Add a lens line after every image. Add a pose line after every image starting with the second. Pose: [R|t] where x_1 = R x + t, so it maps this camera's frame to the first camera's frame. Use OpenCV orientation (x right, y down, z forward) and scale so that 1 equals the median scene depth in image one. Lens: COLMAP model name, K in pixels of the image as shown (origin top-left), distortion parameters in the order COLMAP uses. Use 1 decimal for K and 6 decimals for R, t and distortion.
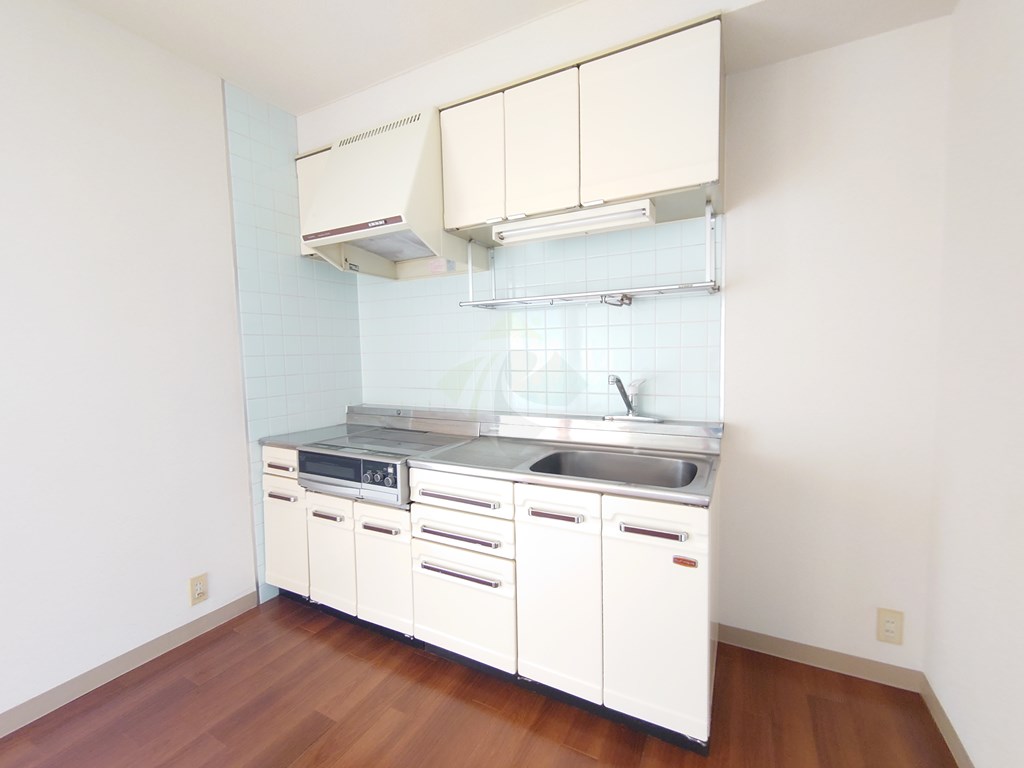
lens RADIAL K [[442.1, 0, 512.9], [0, 442.1, 386.4], [0, 0, 1]] dist [-0.004124, -0.000524]
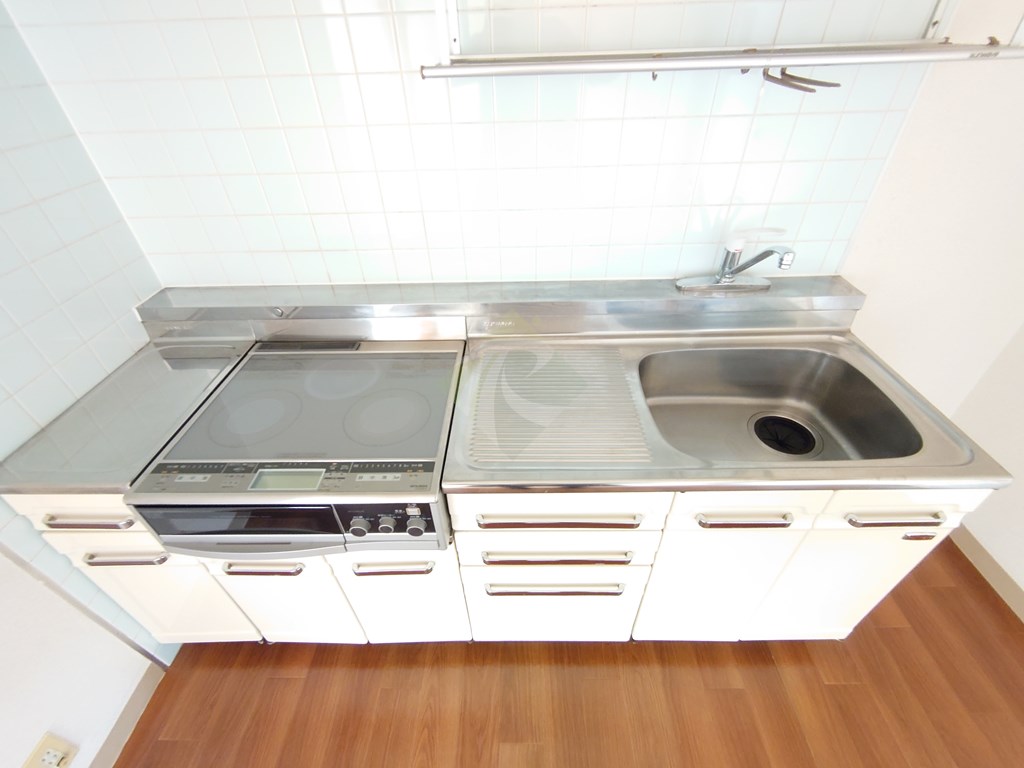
lens RADIAL K [[442.1, 0, 513.1], [0, 442.1, 381.5], [0, 0, 1]] dist [-0.004124, -0.000524]
pose [[0.887573, -0.288902, 0.358818, -0.294077], [0.041210, 0.825580, 0.562779, -0.196023], [-0.458821, -0.484720, 0.744667, 0.604268]]
